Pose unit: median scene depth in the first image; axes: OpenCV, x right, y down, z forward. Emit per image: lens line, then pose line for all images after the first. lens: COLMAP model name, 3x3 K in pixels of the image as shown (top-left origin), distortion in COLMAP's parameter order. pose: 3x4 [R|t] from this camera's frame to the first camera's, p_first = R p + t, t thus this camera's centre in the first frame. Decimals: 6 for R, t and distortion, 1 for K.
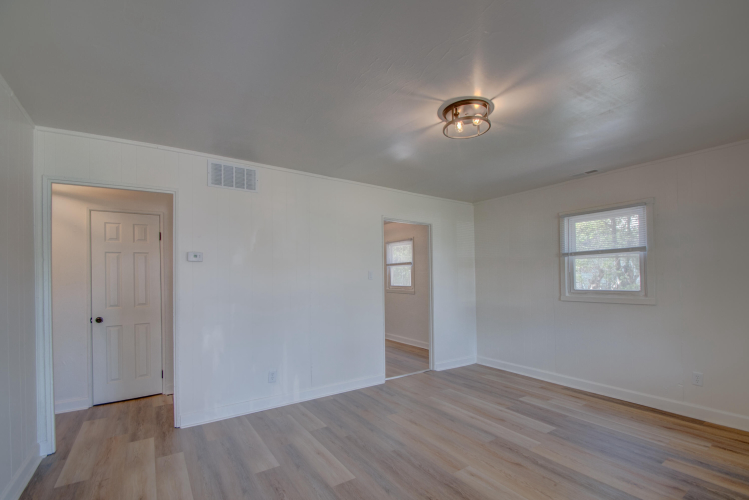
lens RADIAL K [[342.6, 0, 375.8], [0, 342.6, 270.1], [0, 0, 1]] dist [-0.003522, -0.000782]
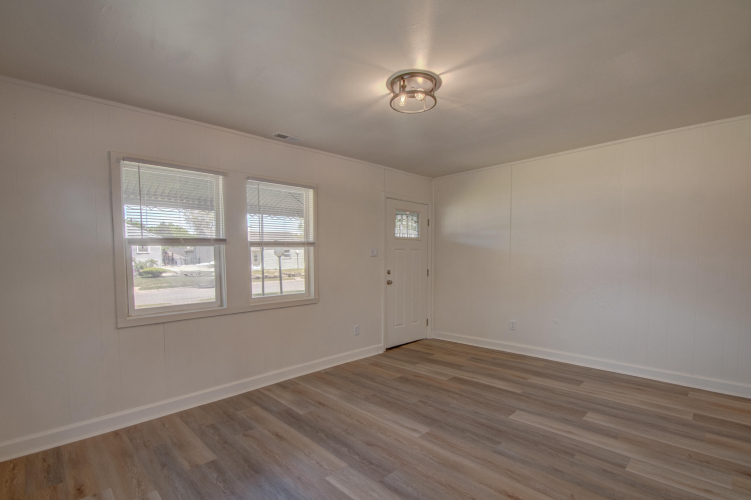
lens RADIAL K [[343.5, 0, 376.8], [0, 343.5, 270.1], [0, 0, 1]] dist [-0.003522, -0.000782]
pose [[-0.983855, 0.030421, -0.176362, 0.445094], [0.028219, 0.999489, 0.014980, 0.044496], [0.176728, 0.009762, -0.984211, 1.576042]]
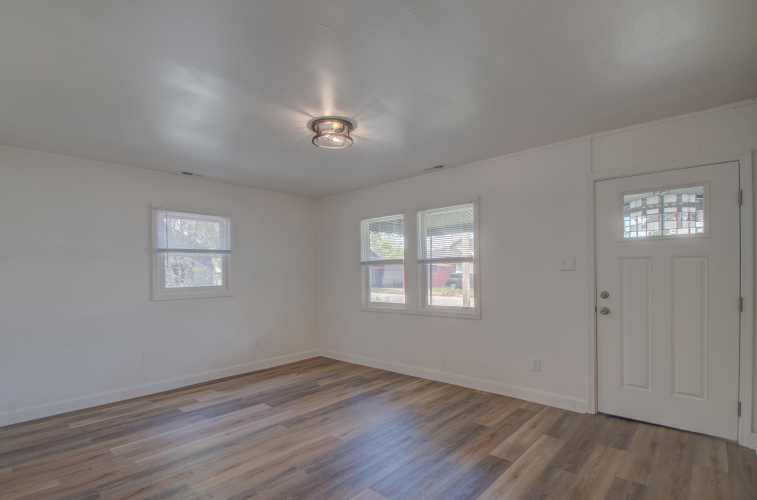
lens RADIAL K [[358.7, 0, 396.8], [0, 358.7, 275.7], [0, 0, 1]] dist [-0.027306, -0.000248]
pose [[-0.276345, 0.001958, 0.961056, -0.748411], [-0.006848, 0.999969, -0.004007, 0.030768], [-0.961034, -0.007688, -0.276323, 0.894131]]
